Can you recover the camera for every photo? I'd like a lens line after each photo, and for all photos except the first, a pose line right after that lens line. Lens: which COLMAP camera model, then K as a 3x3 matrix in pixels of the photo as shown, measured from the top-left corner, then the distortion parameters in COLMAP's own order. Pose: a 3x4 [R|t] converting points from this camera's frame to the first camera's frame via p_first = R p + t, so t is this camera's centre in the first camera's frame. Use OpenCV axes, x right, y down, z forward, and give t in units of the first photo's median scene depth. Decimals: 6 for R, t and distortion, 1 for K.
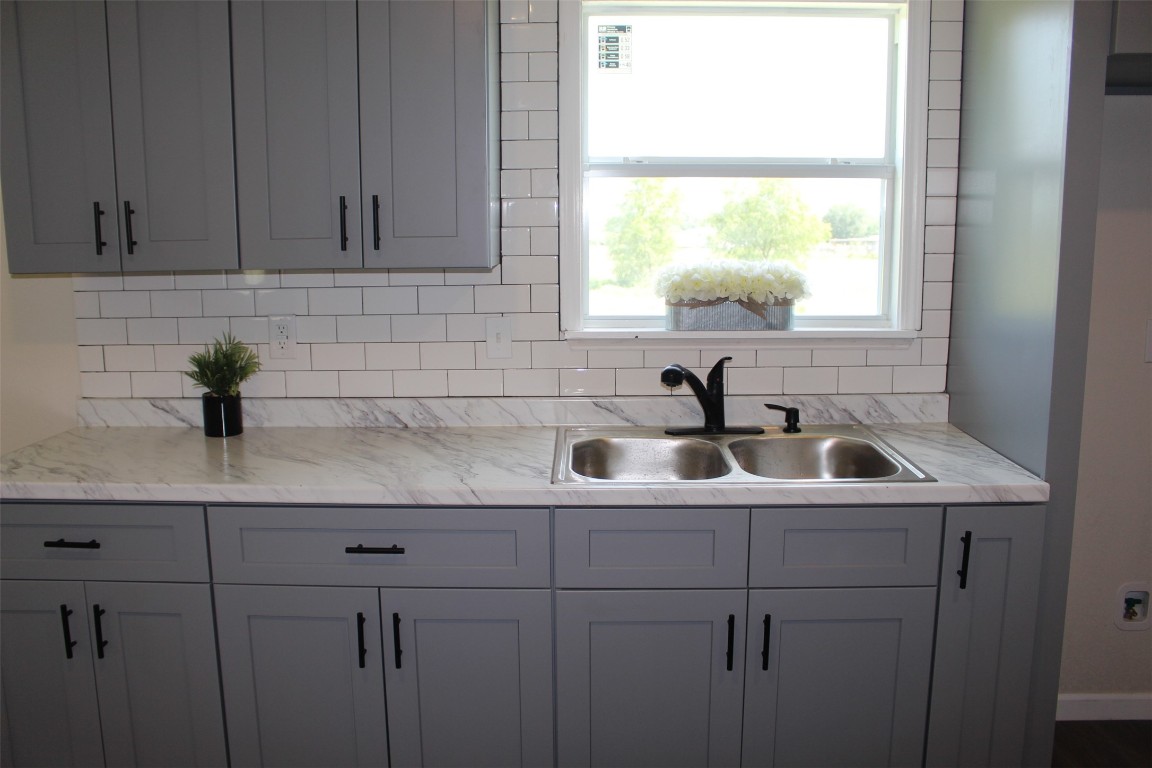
lens RADIAL K [[949.3, 0, 568.8], [0, 949.3, 354.2], [0, 0, 1]] dist [-0.142467, 0.104526]
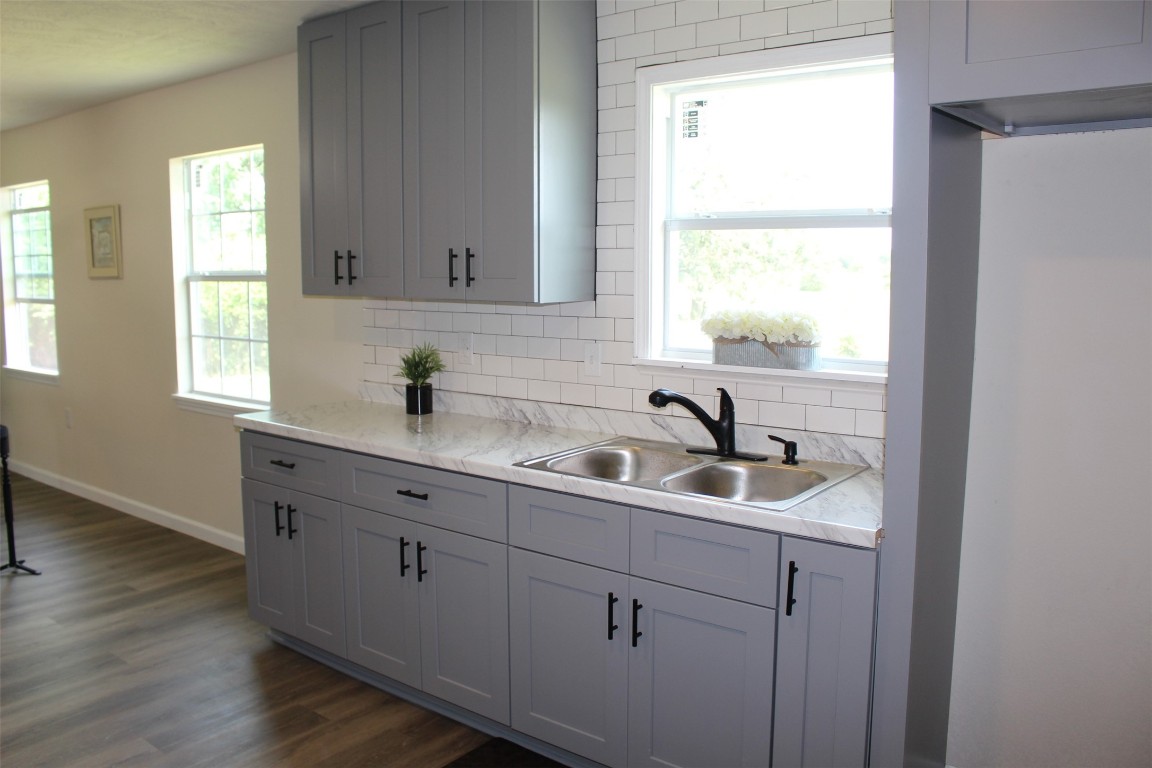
lens RADIAL K [[949.3, 0, 555.7], [0, 949.3, 336.3], [0, 0, 1]] dist [-0.142467, 0.104526]
pose [[0.790779, 0.052403, -0.609855, 0.651226], [-0.090788, 0.995350, -0.032194, -0.003312], [0.605332, 0.080826, 0.791859, -0.019116]]
